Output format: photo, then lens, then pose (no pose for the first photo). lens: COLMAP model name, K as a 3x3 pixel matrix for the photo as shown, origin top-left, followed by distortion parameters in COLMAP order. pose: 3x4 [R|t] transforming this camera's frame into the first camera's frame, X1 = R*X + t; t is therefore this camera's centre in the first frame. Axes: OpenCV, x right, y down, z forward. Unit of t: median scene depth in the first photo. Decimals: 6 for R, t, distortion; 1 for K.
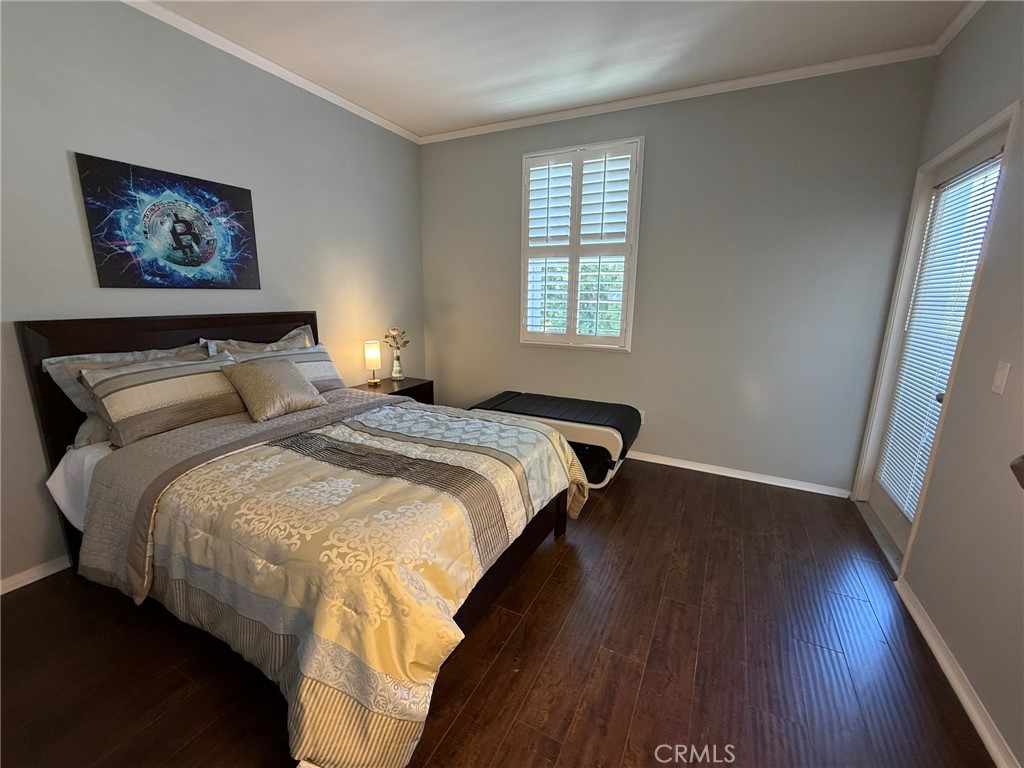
lens RADIAL K [[424.6, 0, 512.0], [0, 424.6, 384.0], [0, 0, 1]] dist [-0.000142, -0.000131]
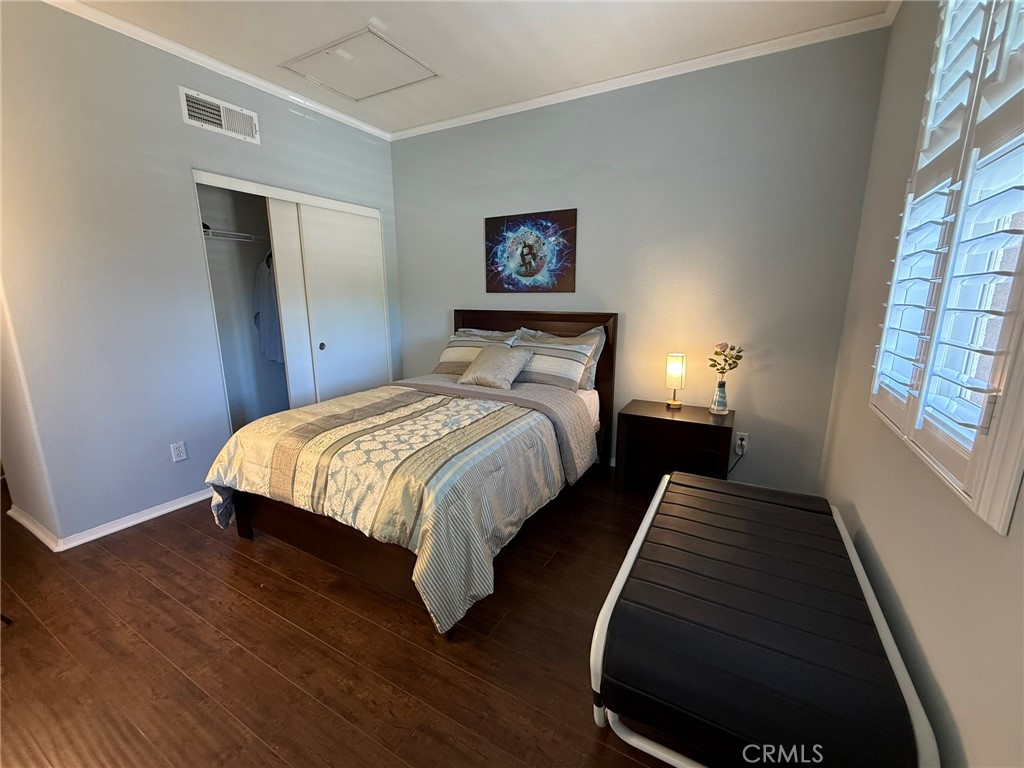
lens RADIAL K [[424.6, 0, 512.0], [0, 424.6, 384.0], [0, 0, 1]] dist [-0.000142, -0.000131]
pose [[-0.037993, 0.192360, -0.980589, 0.726328], [-0.212294, 0.957343, 0.196025, -0.204871], [0.976467, 0.215620, 0.004464, 1.038398]]
